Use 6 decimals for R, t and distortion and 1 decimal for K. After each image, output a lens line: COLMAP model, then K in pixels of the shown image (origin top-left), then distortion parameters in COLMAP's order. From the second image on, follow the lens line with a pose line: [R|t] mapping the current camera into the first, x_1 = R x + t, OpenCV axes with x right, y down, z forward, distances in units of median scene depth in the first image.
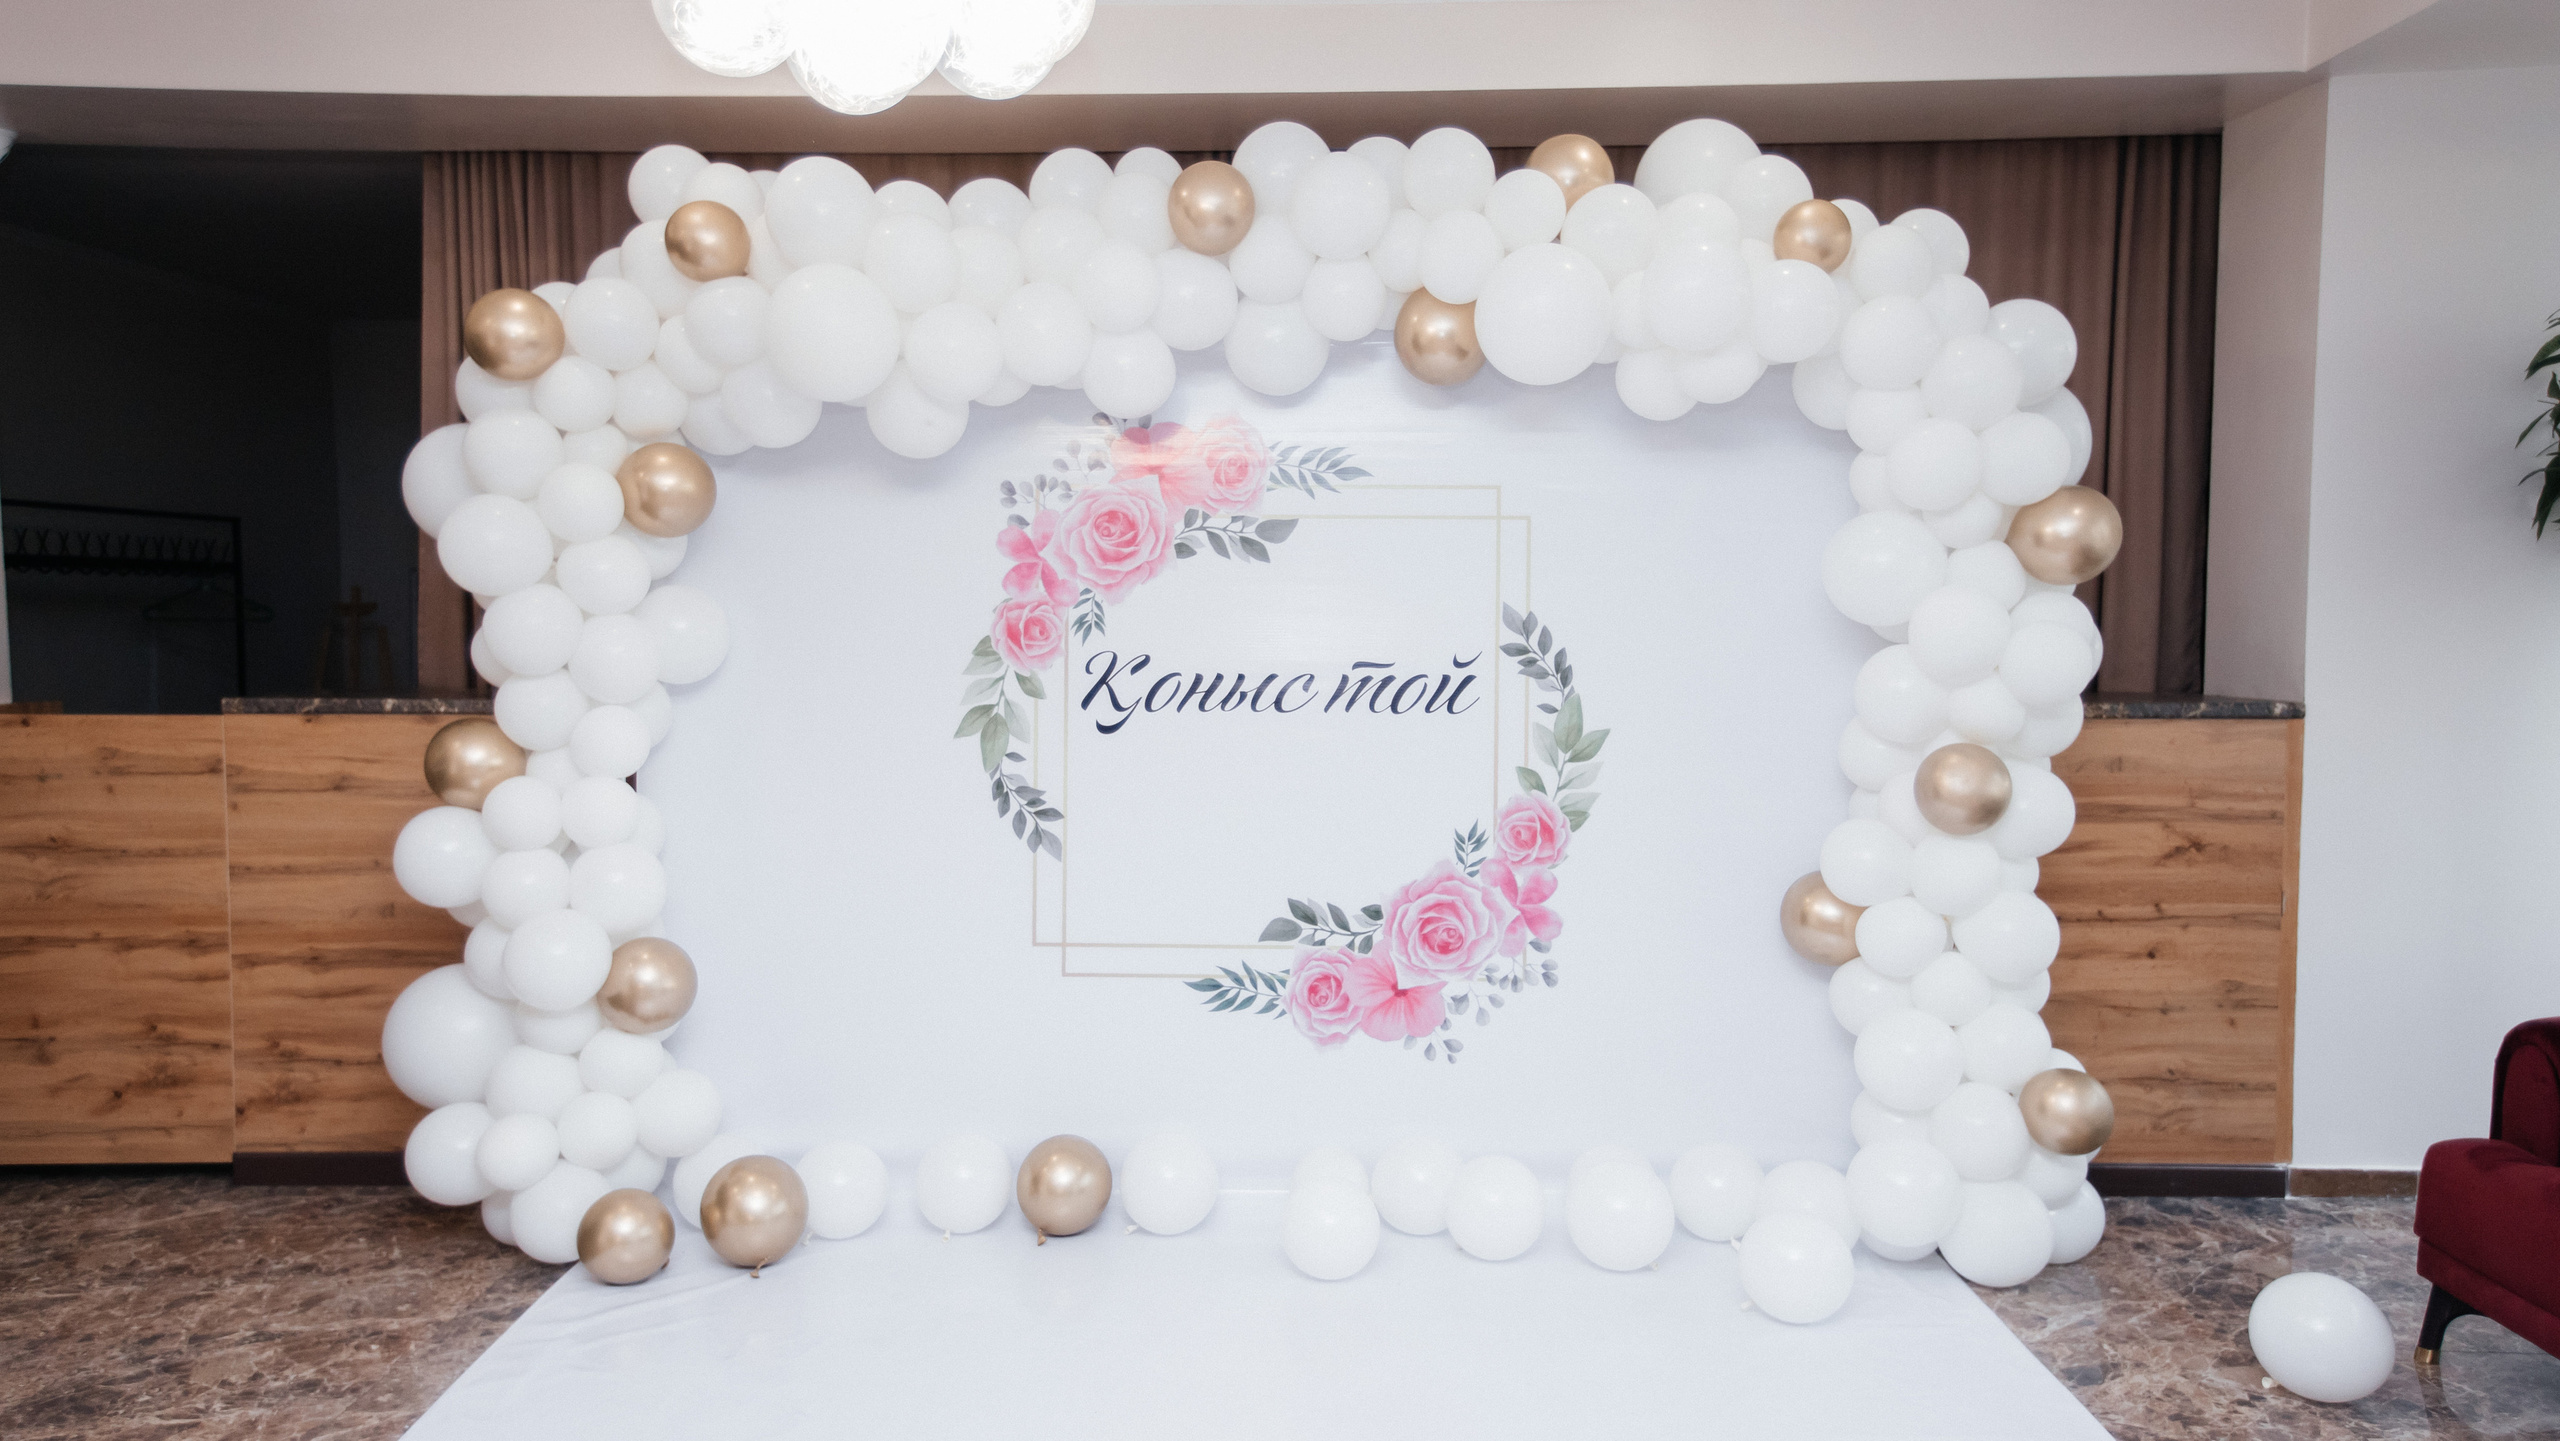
lens RADIAL K [[2111.1, 0, 1280.0], [0, 2111.1, 720.5], [0, 0, 1]] dist [0.053876, 0.009564]
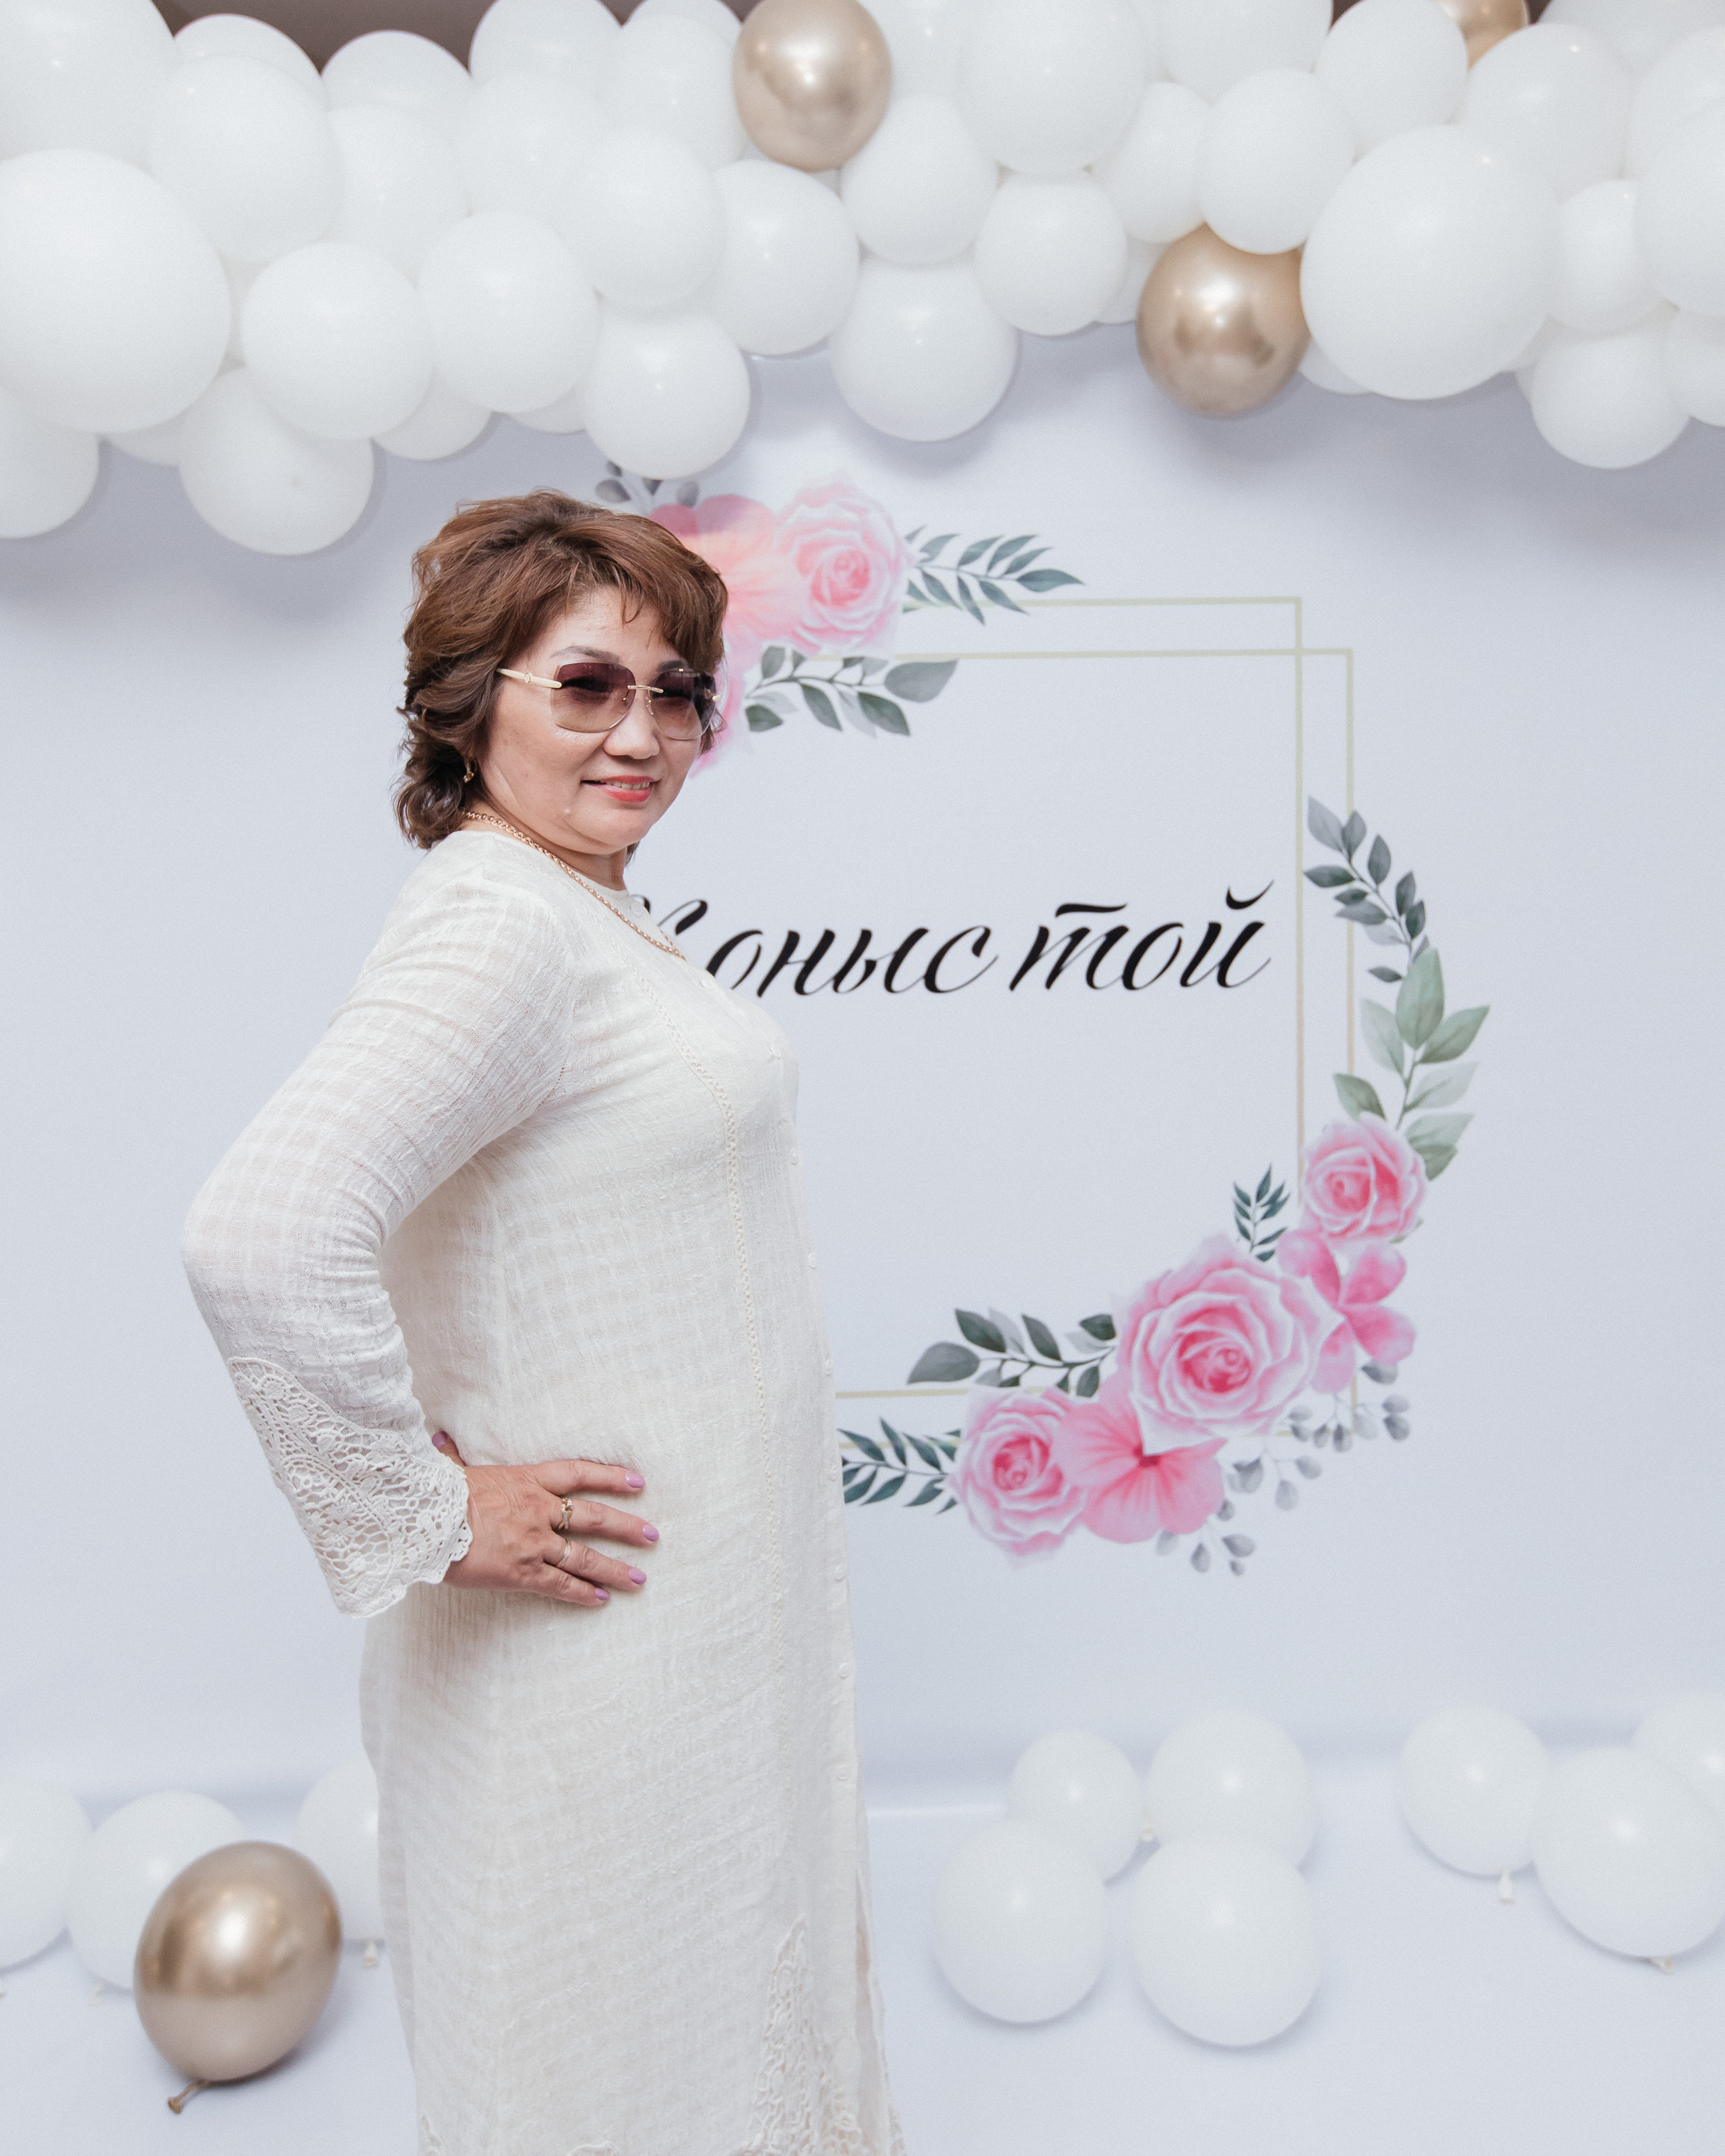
lens RADIAL K [[1943.7, 0, 871.6], [0, 1943.7, 982.0], [0, 0, 1]] dist [0.017485, 0.010484]
pose [[0.996331, -0.027458, 0.081055, -0.060835], [0.025510, 0.999363, 0.024972, -0.020804], [-0.081689, -0.022813, 0.996397, 0.466225]]
